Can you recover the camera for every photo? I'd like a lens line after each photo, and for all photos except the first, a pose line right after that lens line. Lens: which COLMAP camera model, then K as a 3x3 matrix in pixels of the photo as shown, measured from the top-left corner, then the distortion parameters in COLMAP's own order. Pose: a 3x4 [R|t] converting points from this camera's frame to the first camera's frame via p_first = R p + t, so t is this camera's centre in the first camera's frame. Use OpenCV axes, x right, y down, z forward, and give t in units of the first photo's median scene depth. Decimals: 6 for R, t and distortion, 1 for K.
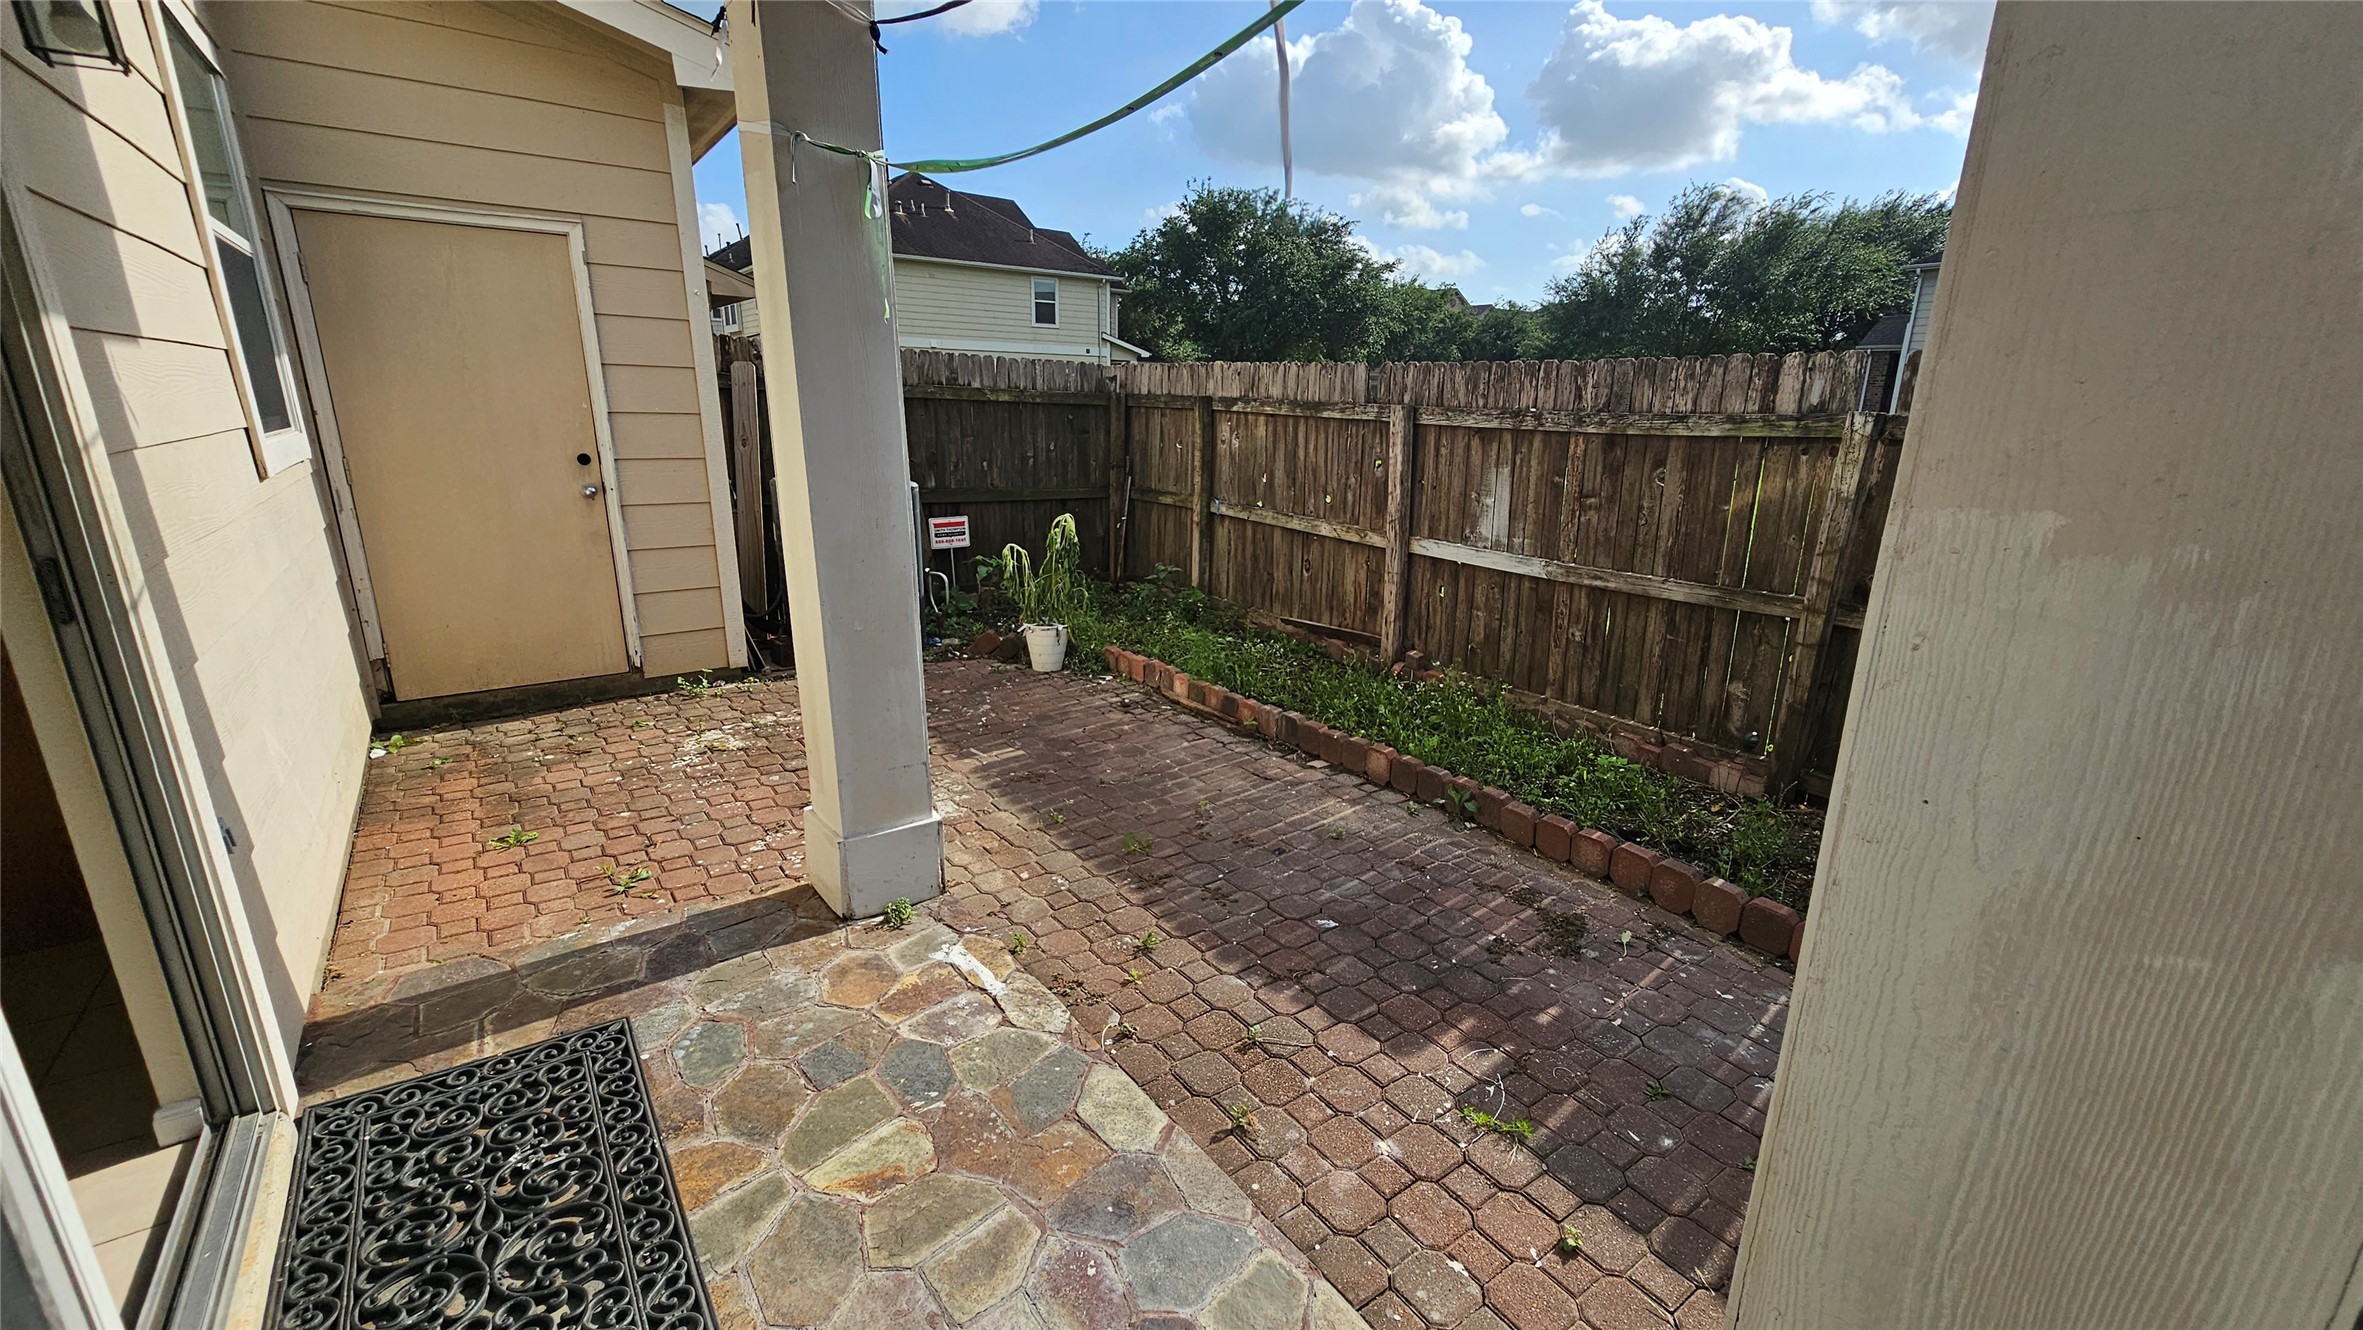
lens RADIAL K [[959.6, 0, 1193.0], [0, 959.6, 666.9], [0, 0, 1]] dist [-0.002220, 0.000213]
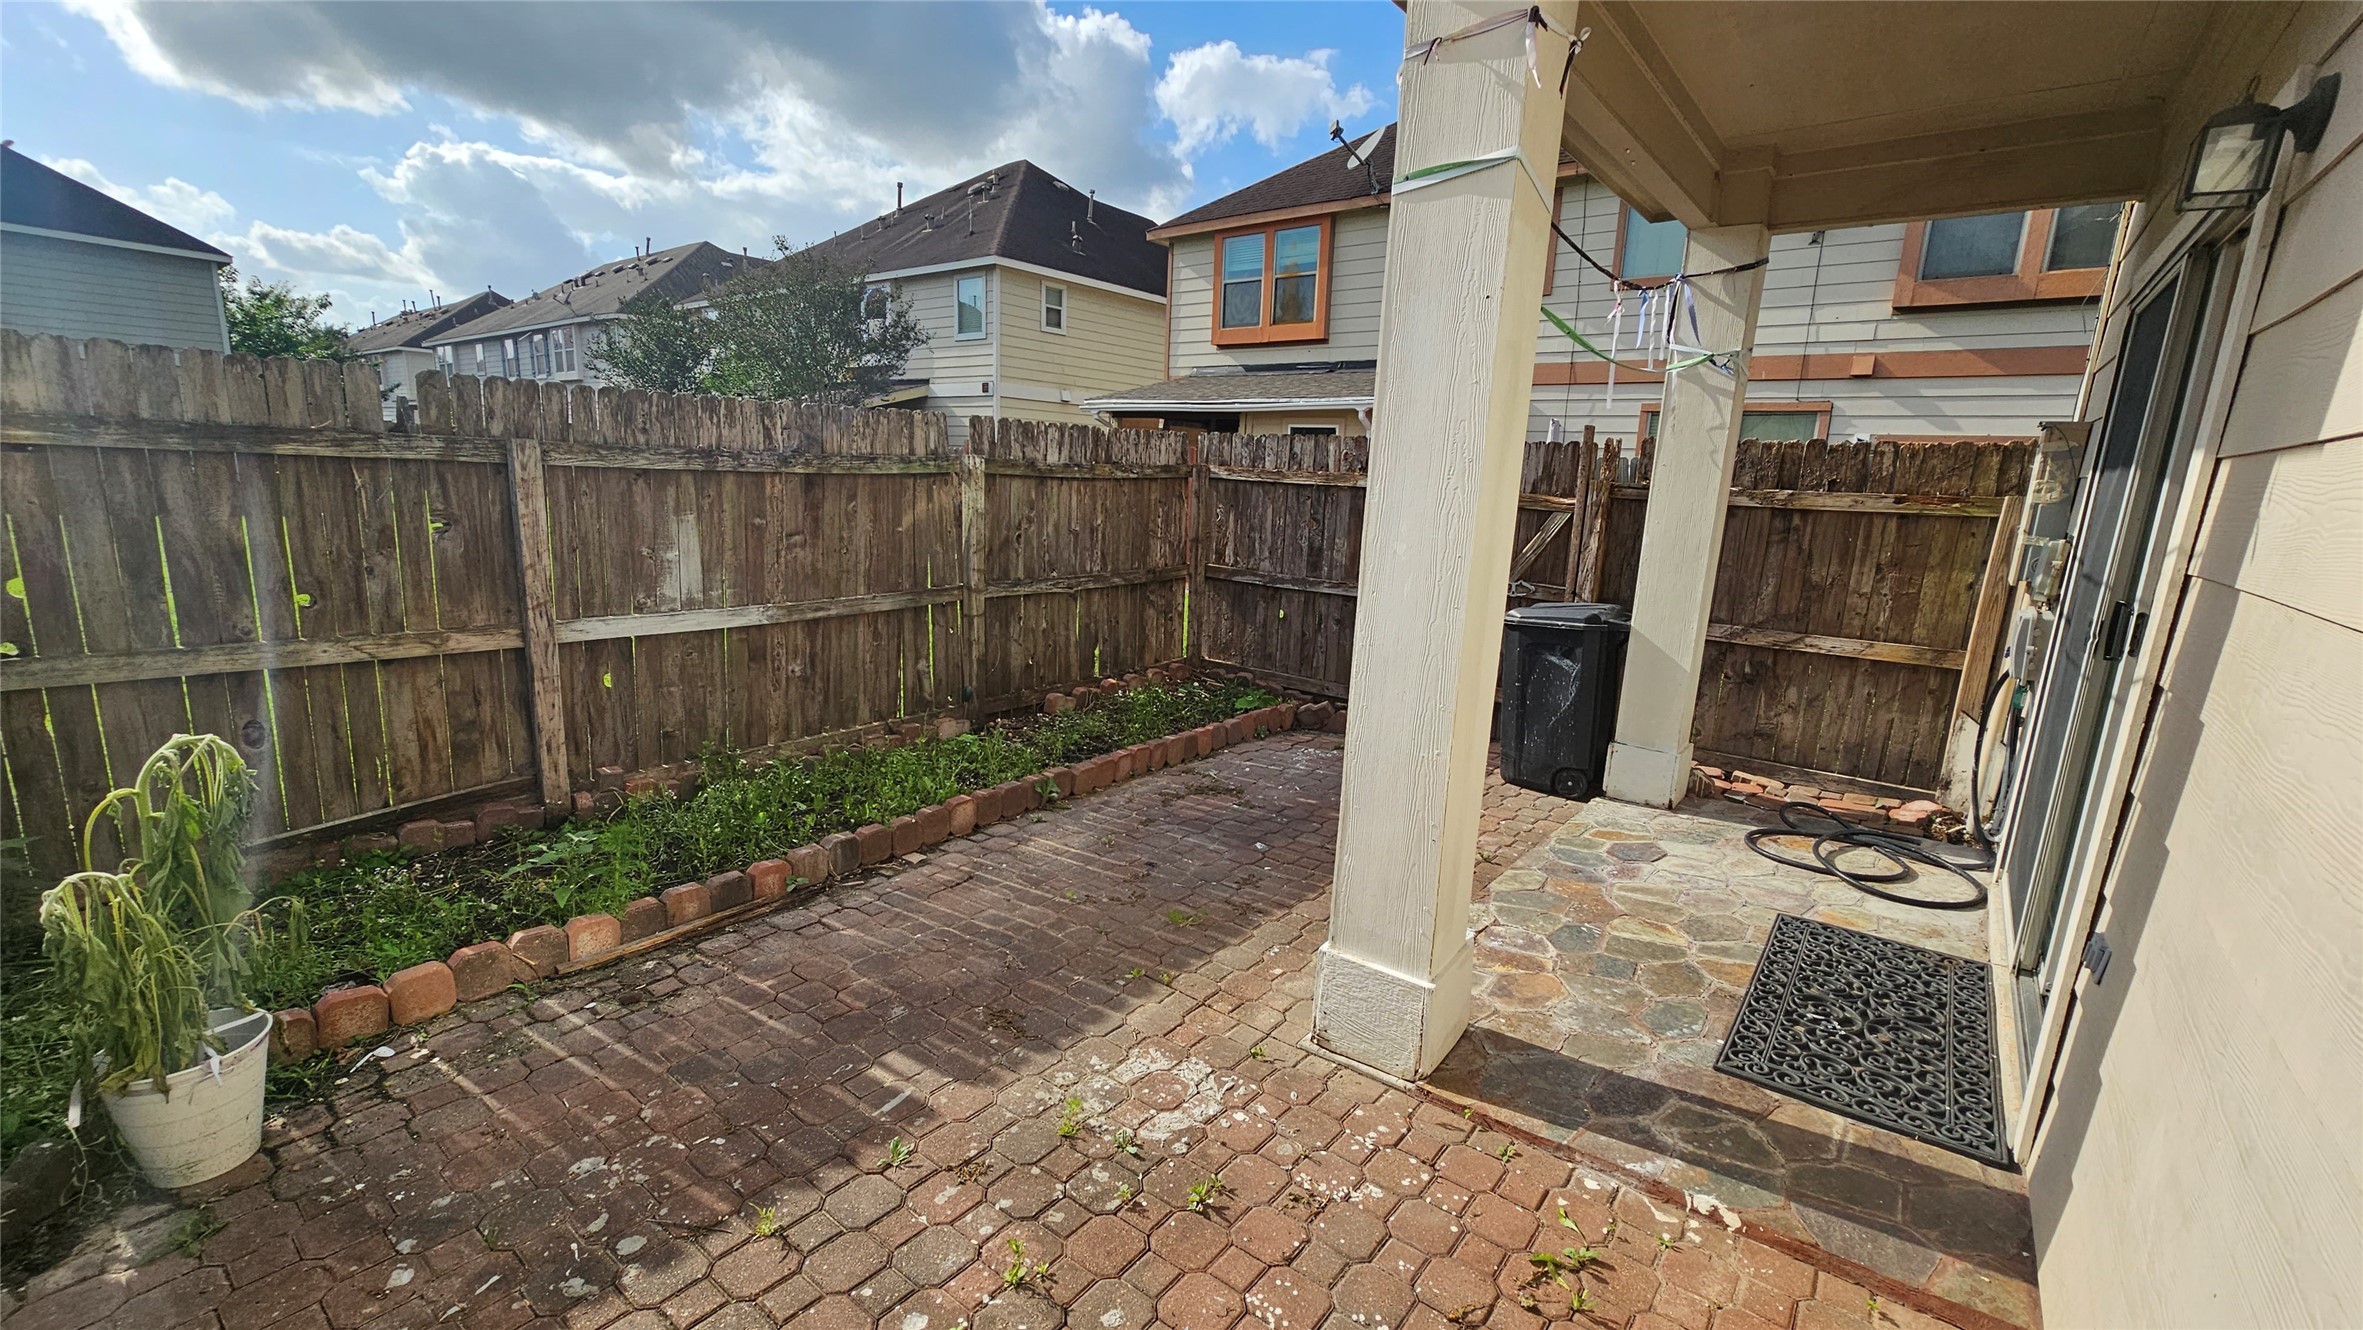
lens RADIAL K [[959.6, 0, 1193.0], [0, 959.6, 666.9], [0, 0, 1]] dist [-0.002220, 0.000213]
pose [[-0.263467, -0.226940, 0.937595, -0.715526], [0.213462, 0.934125, 0.286083, -0.257421], [-0.940755, 0.275515, -0.197668, 0.875052]]
